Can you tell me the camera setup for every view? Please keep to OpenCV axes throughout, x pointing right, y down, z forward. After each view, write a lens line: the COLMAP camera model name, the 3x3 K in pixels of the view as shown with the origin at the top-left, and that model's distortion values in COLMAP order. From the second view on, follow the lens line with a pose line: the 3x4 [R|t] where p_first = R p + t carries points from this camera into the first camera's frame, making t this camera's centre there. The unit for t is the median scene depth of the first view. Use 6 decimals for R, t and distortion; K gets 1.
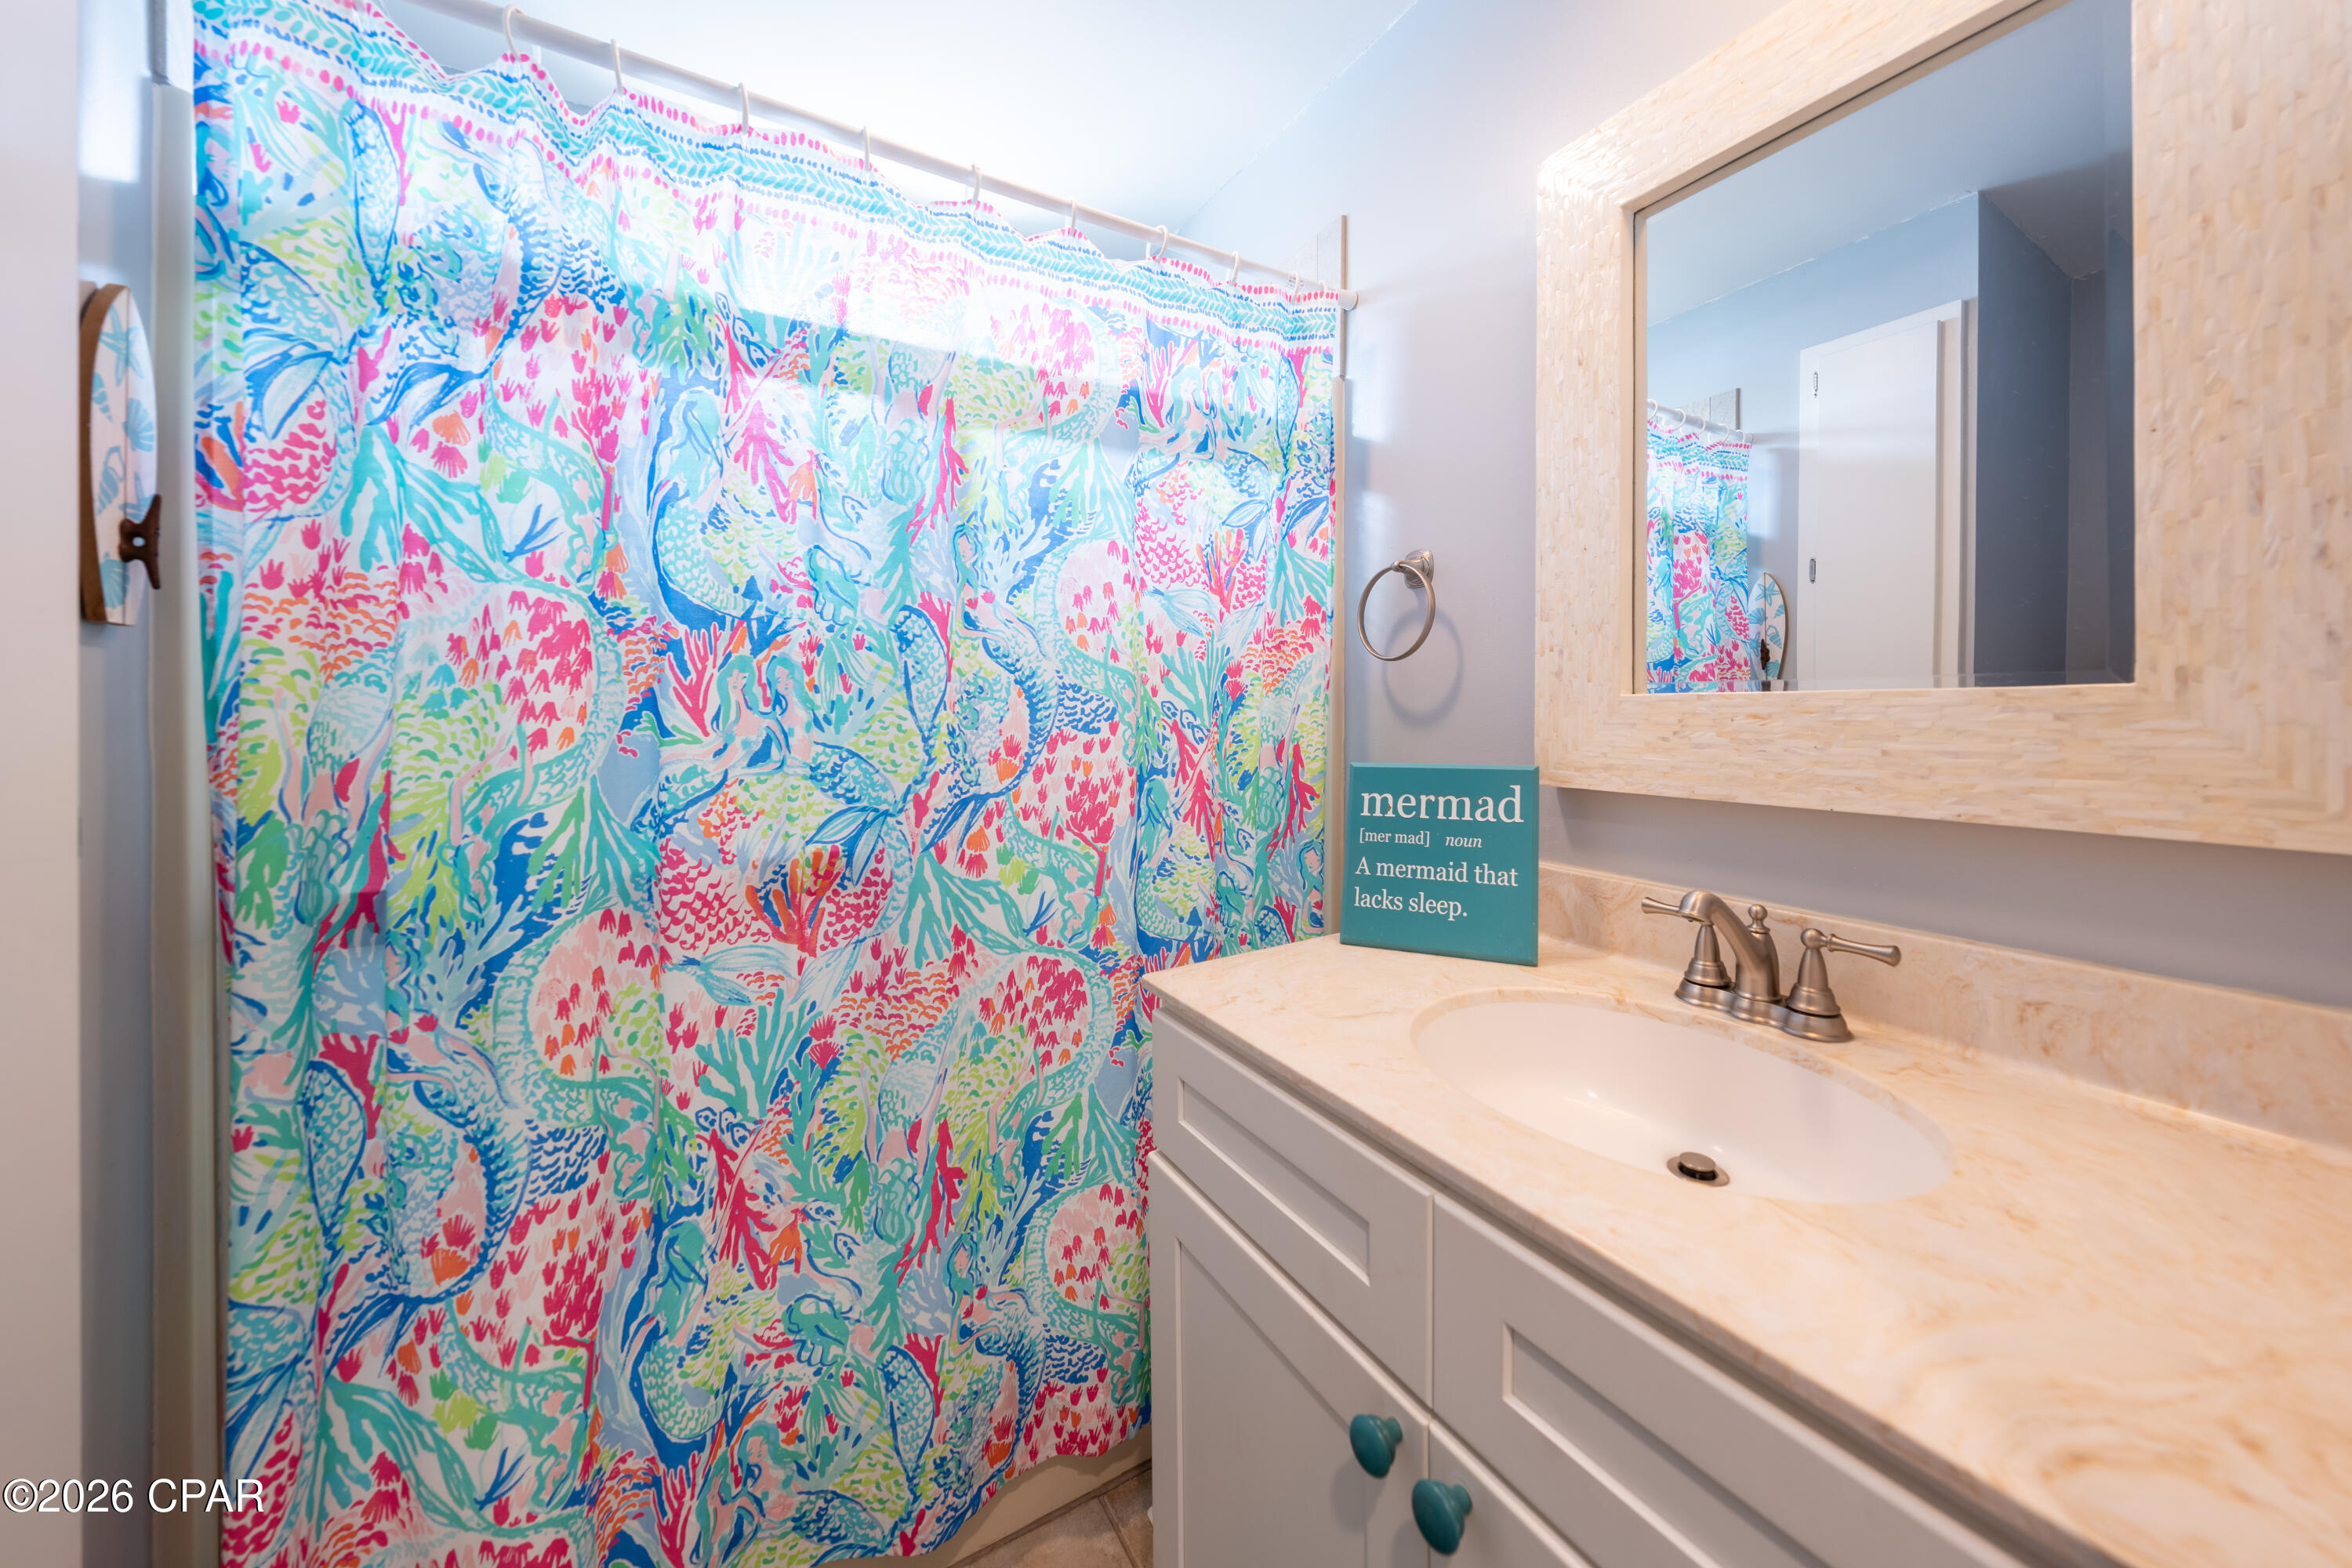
lens RADIAL K [[836.4, 0, 1180.3], [0, 836.4, 708.7], [0, 0, 1]] dist [-0.000809, -0.000316]
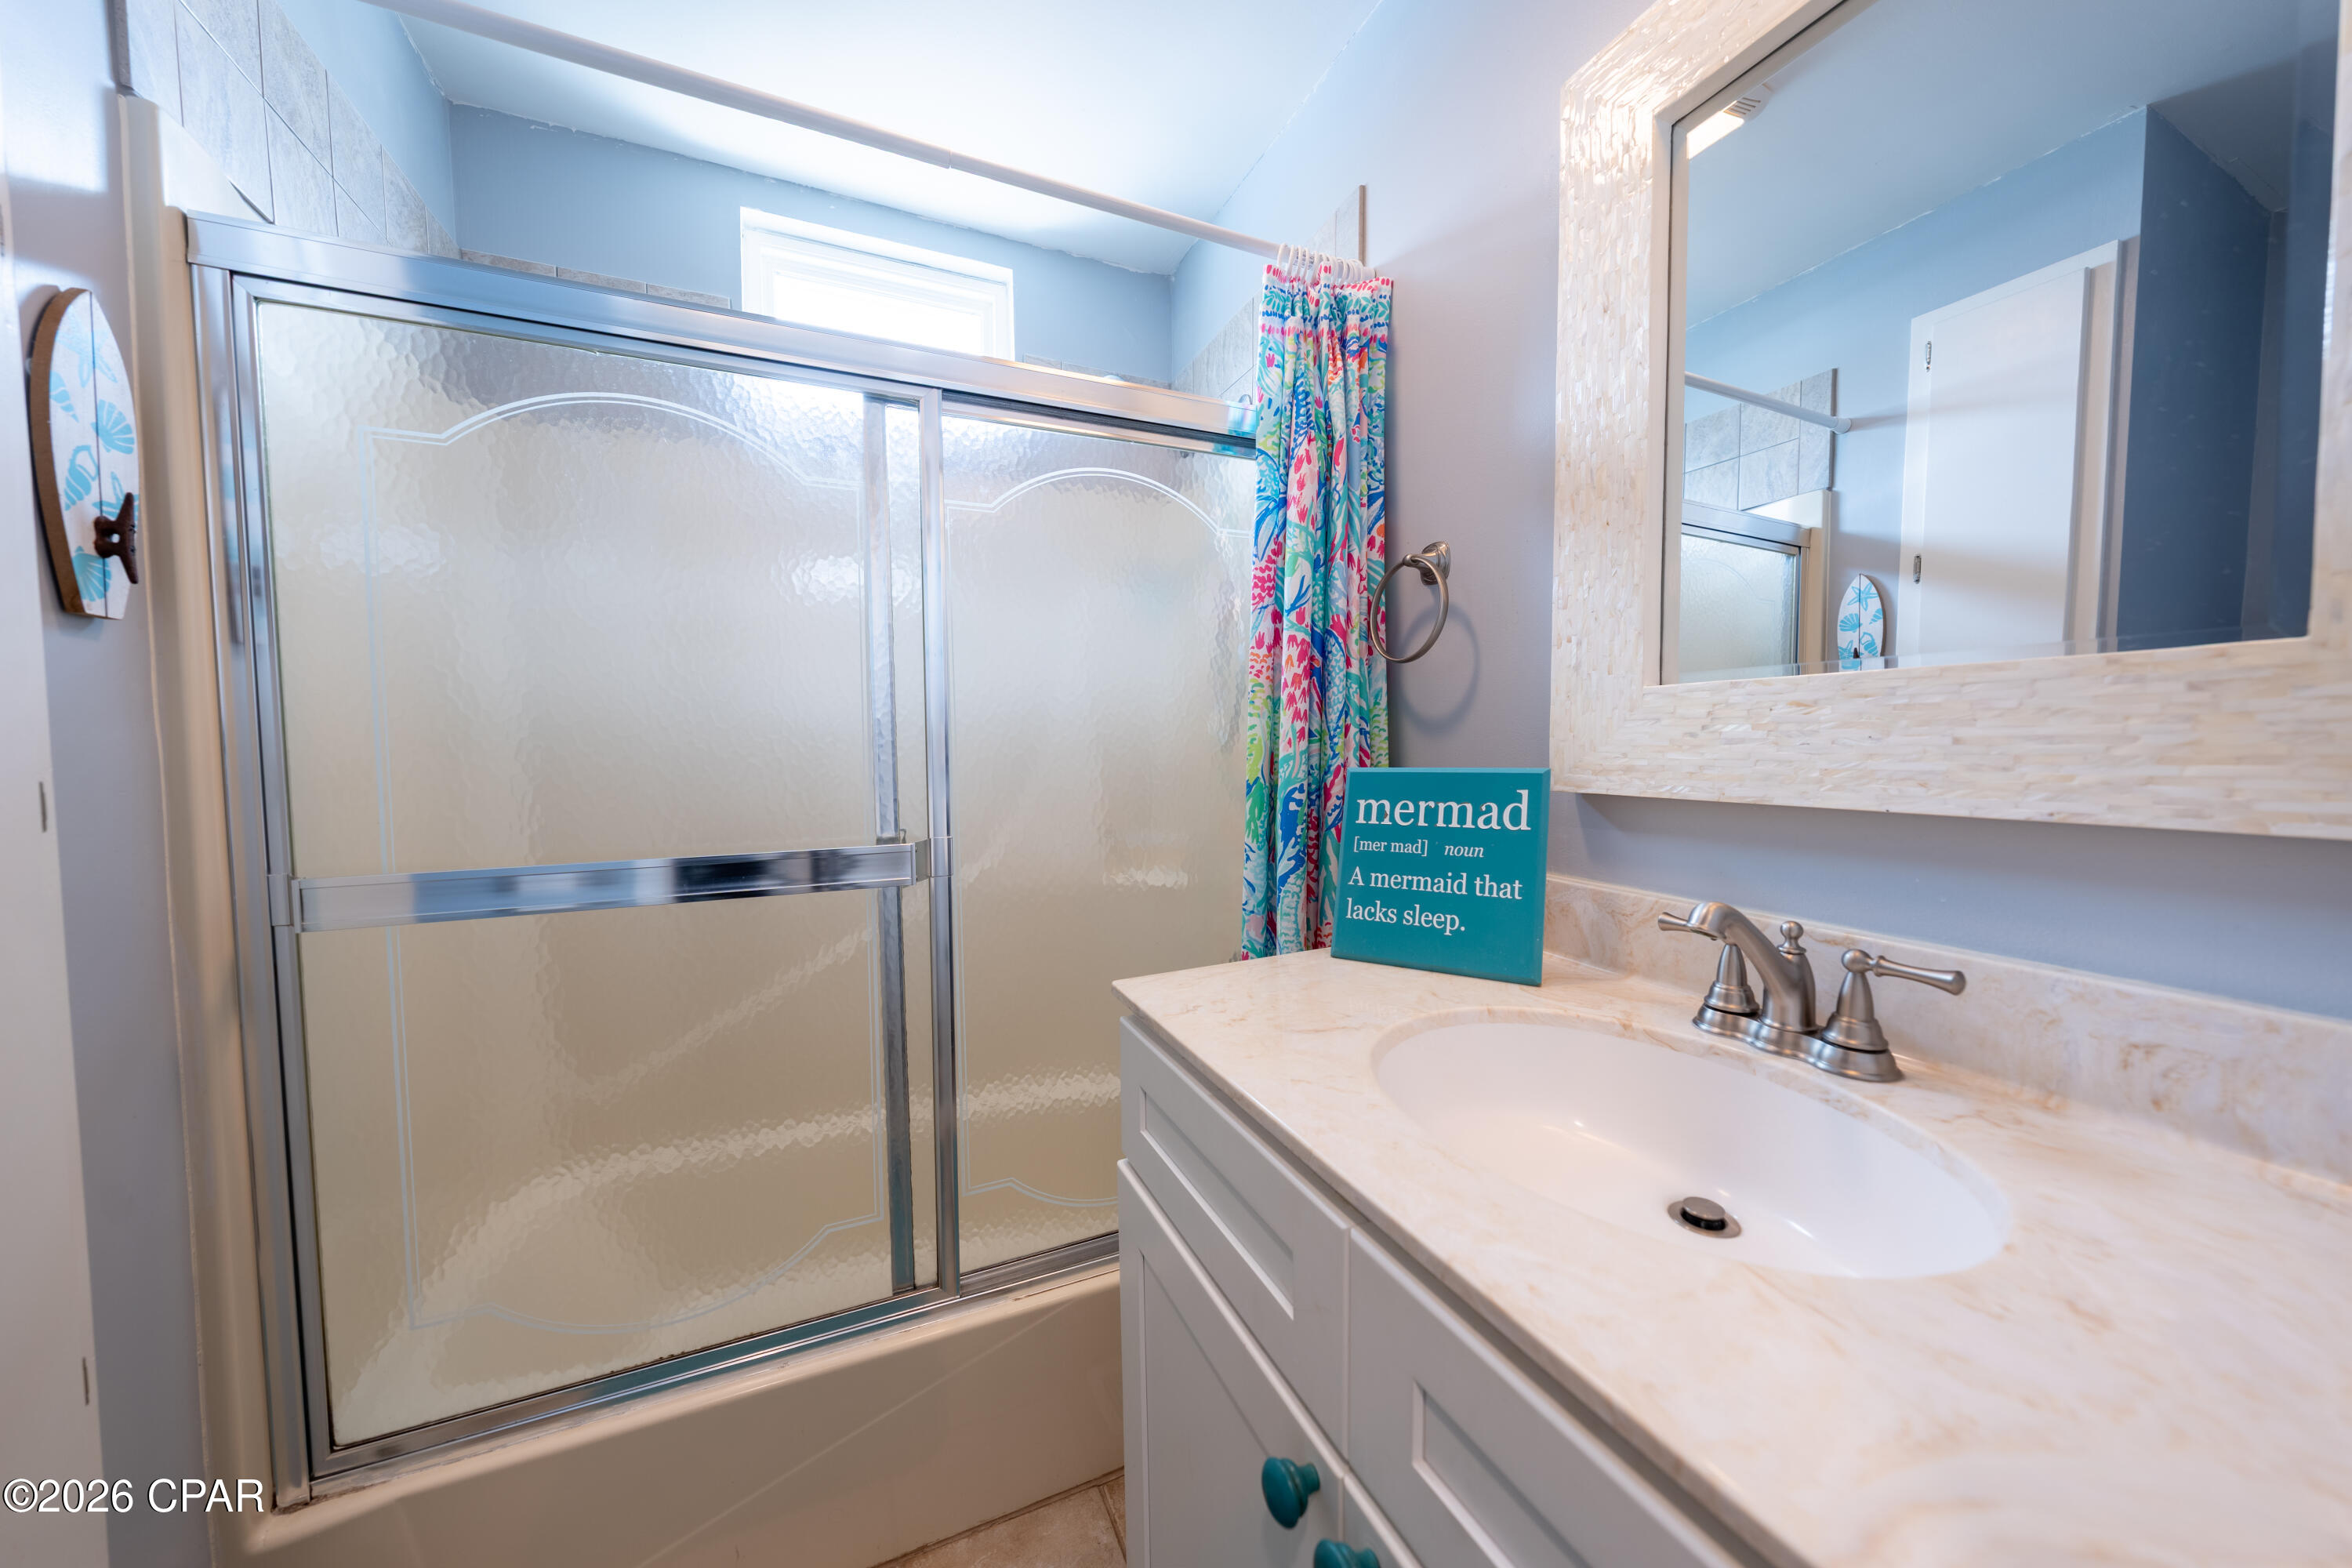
lens RADIAL K [[791.8, 0, 1179.4], [0, 791.8, 778.9], [0, 0, 1]] dist [-0.001530, 0.000194]
pose [[0.992953, 0.001713, -0.118494, 0.154856], [0.003262, 0.999122, 0.041772, 0.049865], [0.118461, -0.041864, 0.992076, 0.118010]]
